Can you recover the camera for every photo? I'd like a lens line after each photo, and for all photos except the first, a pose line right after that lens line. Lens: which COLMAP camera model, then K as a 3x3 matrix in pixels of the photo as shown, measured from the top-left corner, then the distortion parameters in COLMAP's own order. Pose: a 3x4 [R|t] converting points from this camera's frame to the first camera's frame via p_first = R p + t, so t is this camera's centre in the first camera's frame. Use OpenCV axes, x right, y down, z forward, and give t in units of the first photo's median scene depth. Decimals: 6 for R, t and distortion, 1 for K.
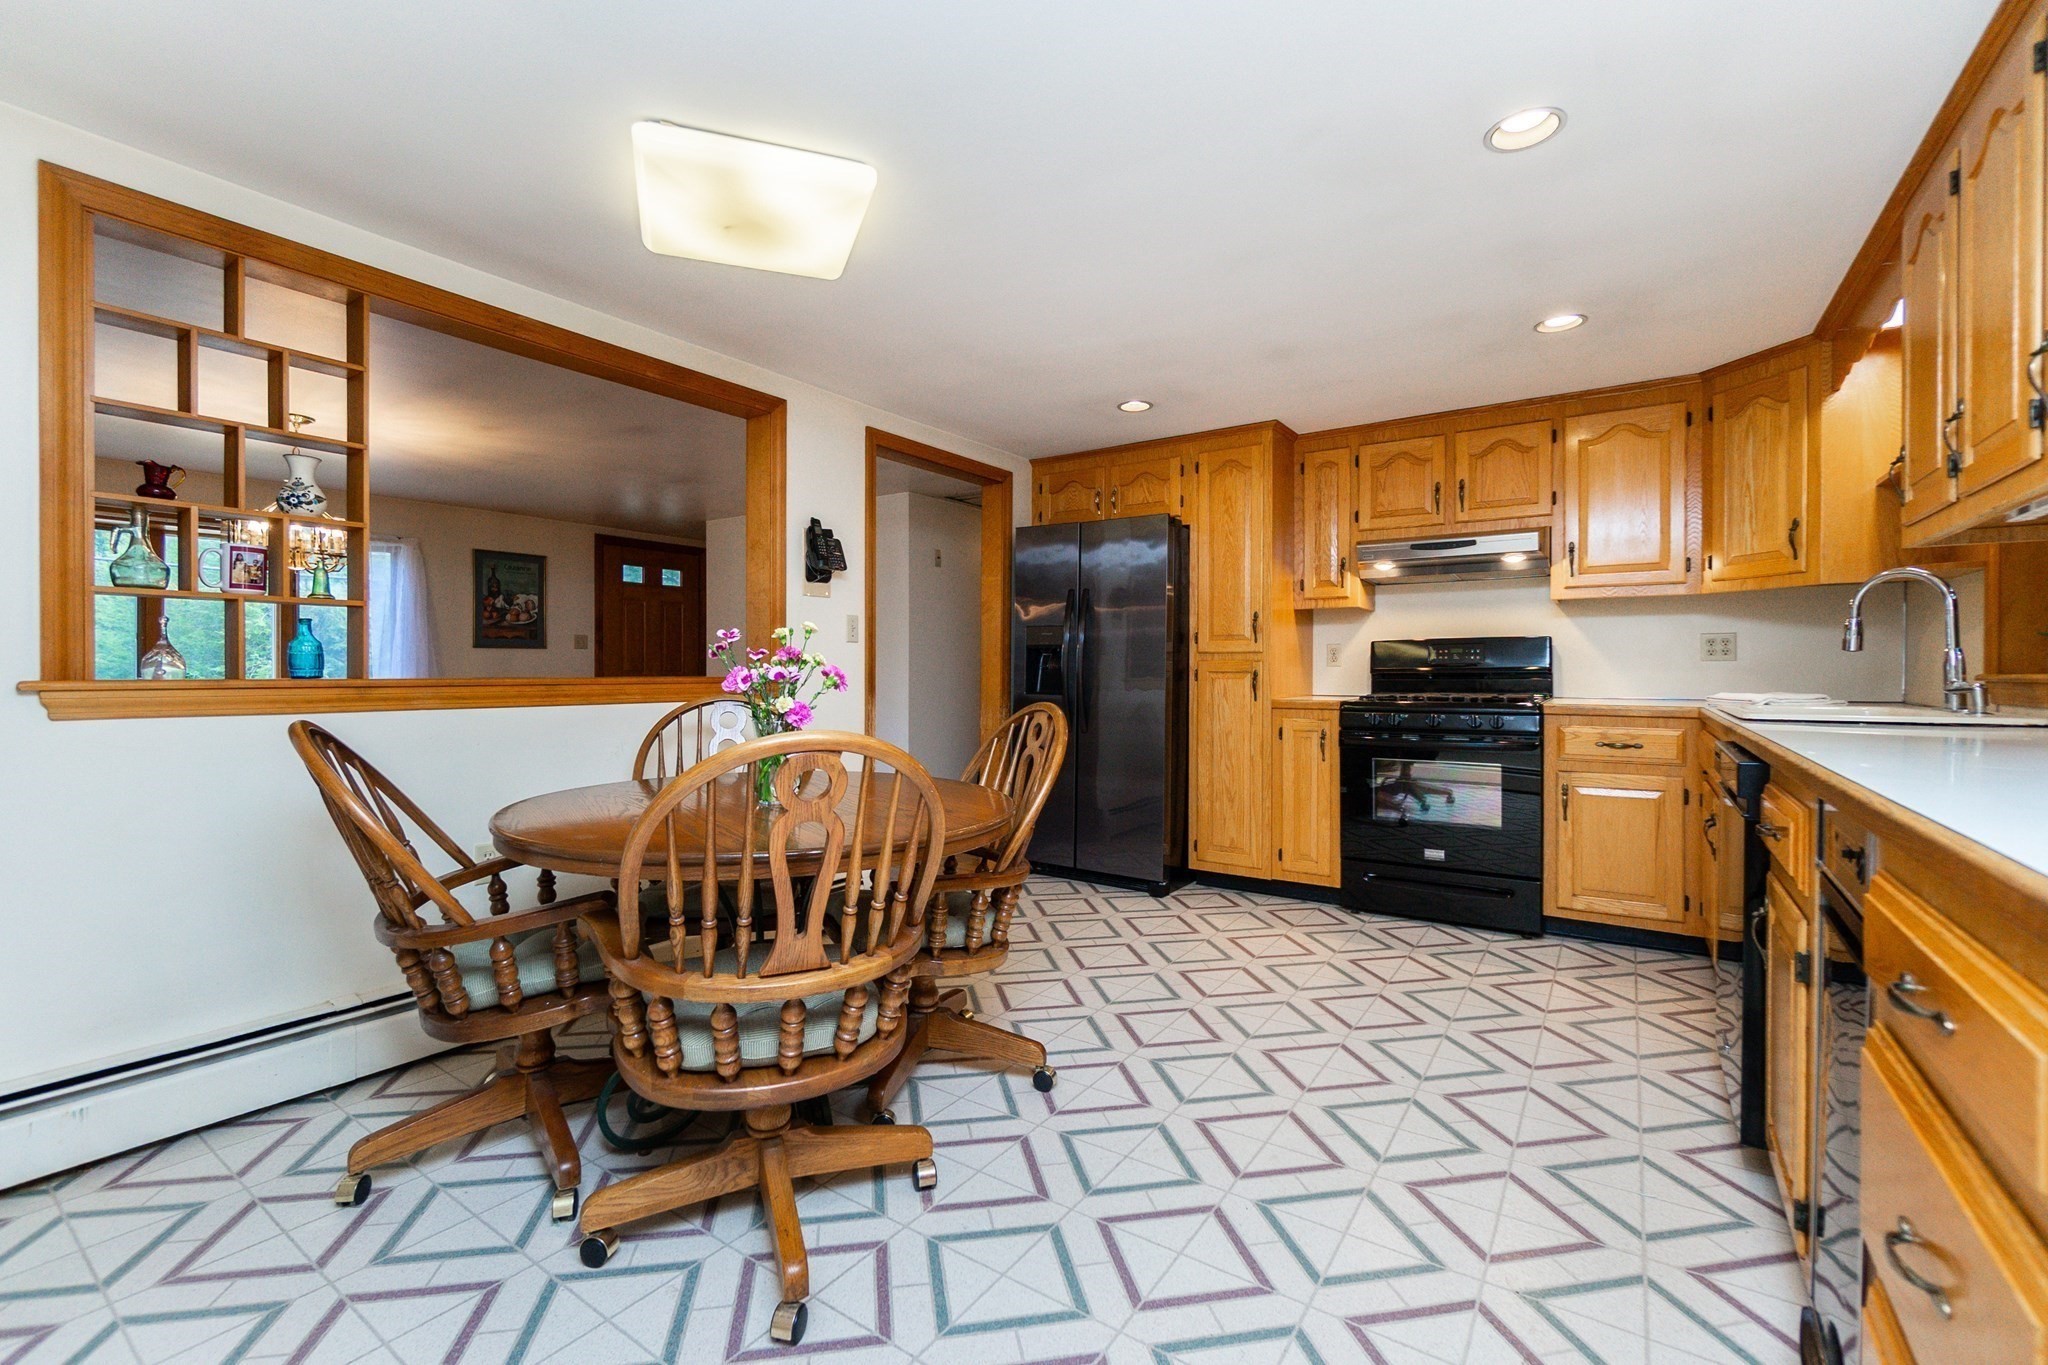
lens RADIAL K [[882.5, 0, 1028.4], [0, 882.5, 668.7], [0, 0, 1]] dist [0.000308, 0.000019]
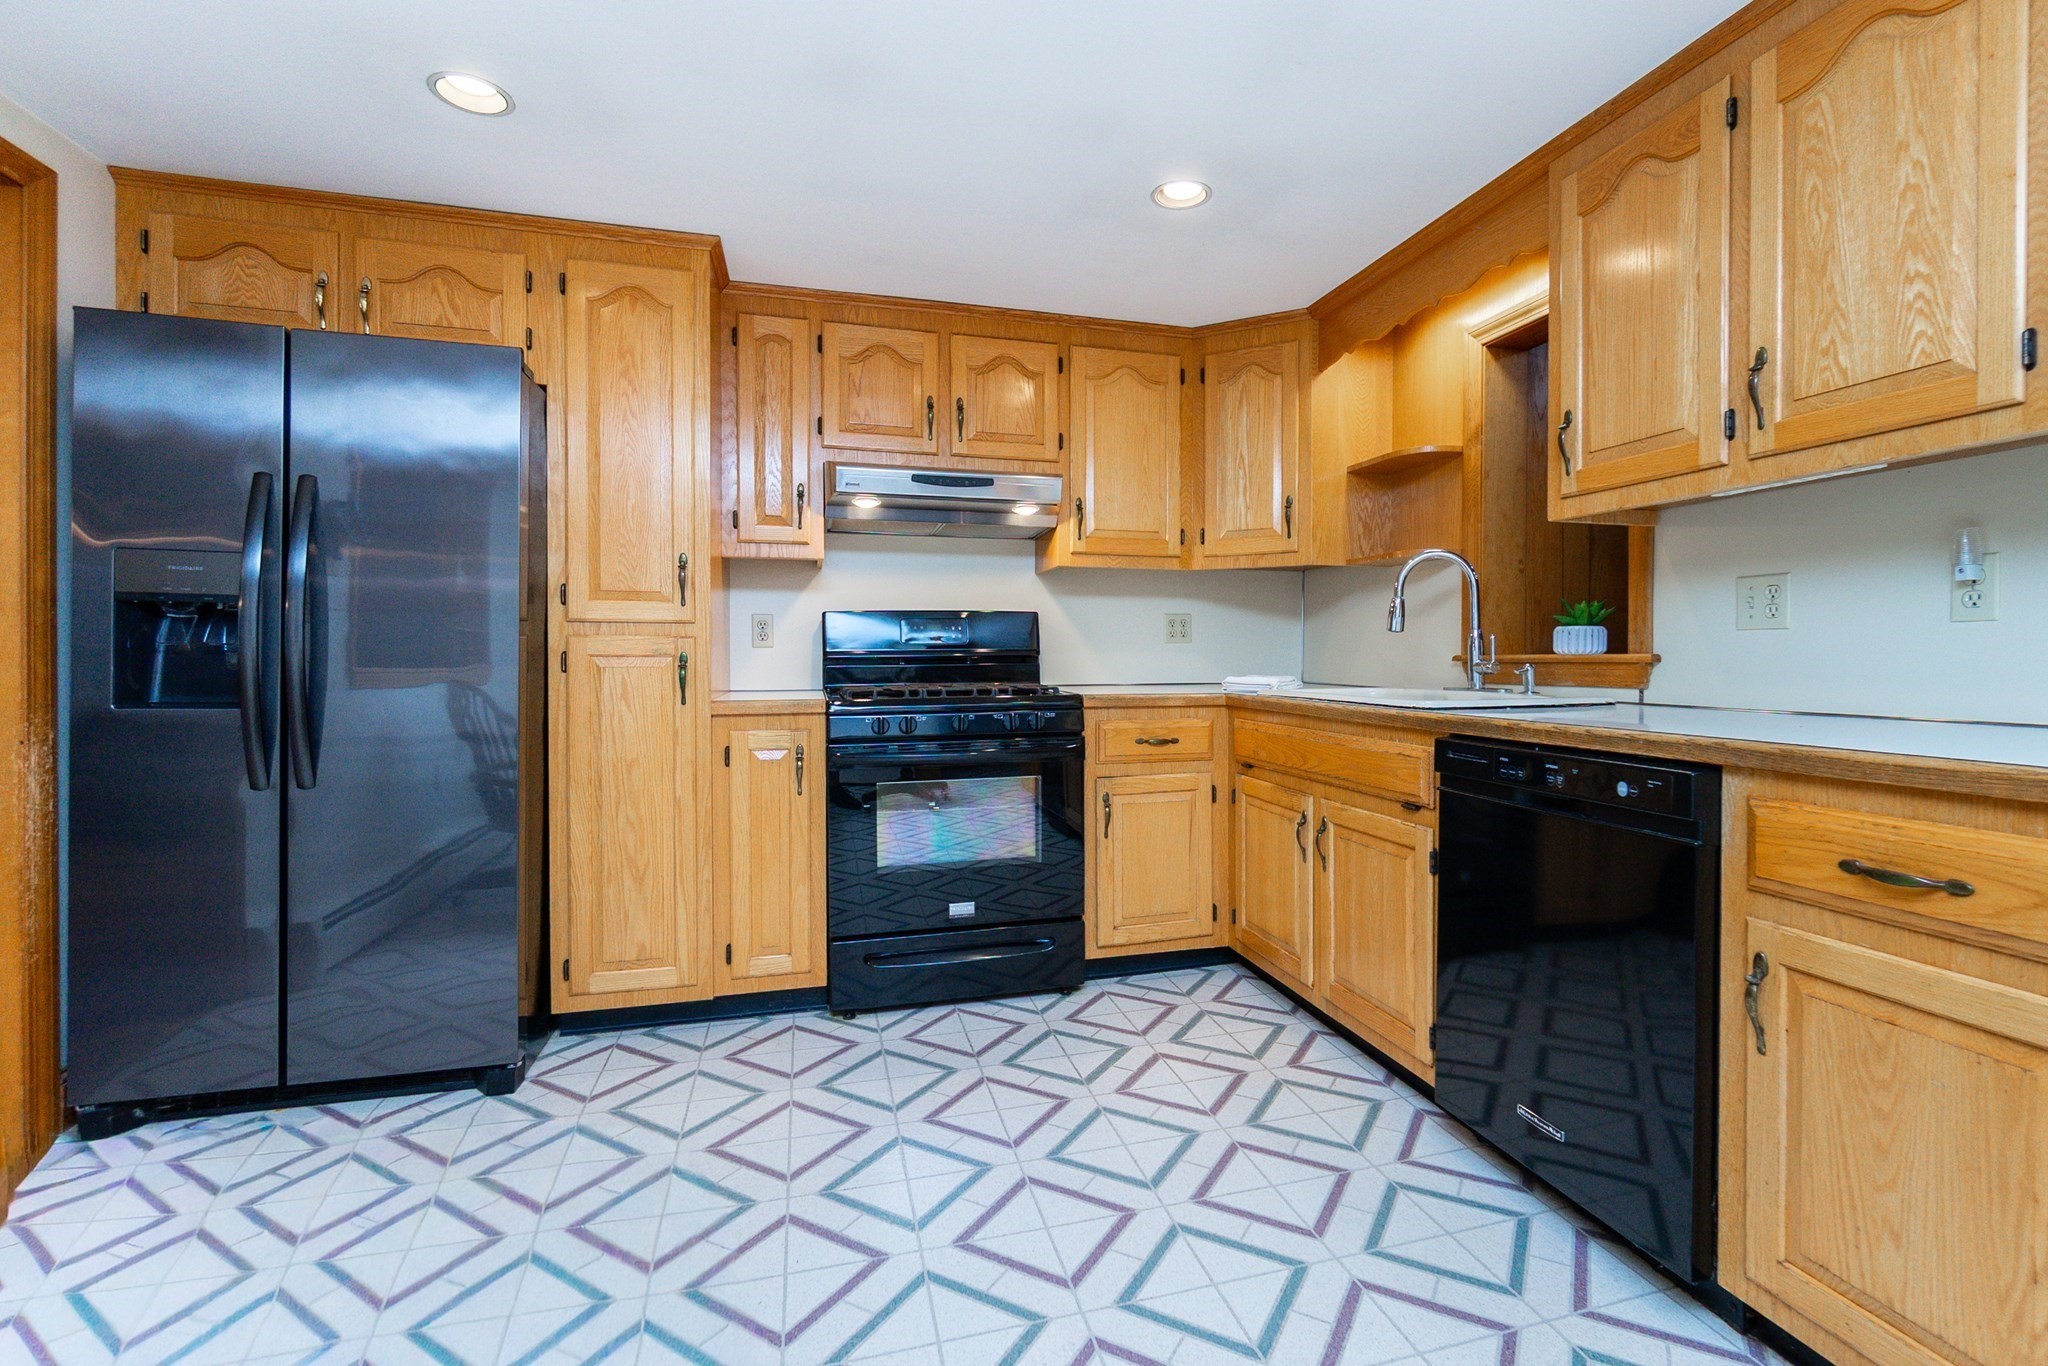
lens RADIAL K [[916.8, 0, 1028.8], [0, 916.8, 671.2], [0, 0, 1]] dist [-0.002283, -0.000674]
pose [[0.636582, -0.009851, 0.771146, -0.071660], [0.002817, 0.999941, 0.010448, 0.008756], [-0.771204, -0.004479, 0.636573, 0.450251]]
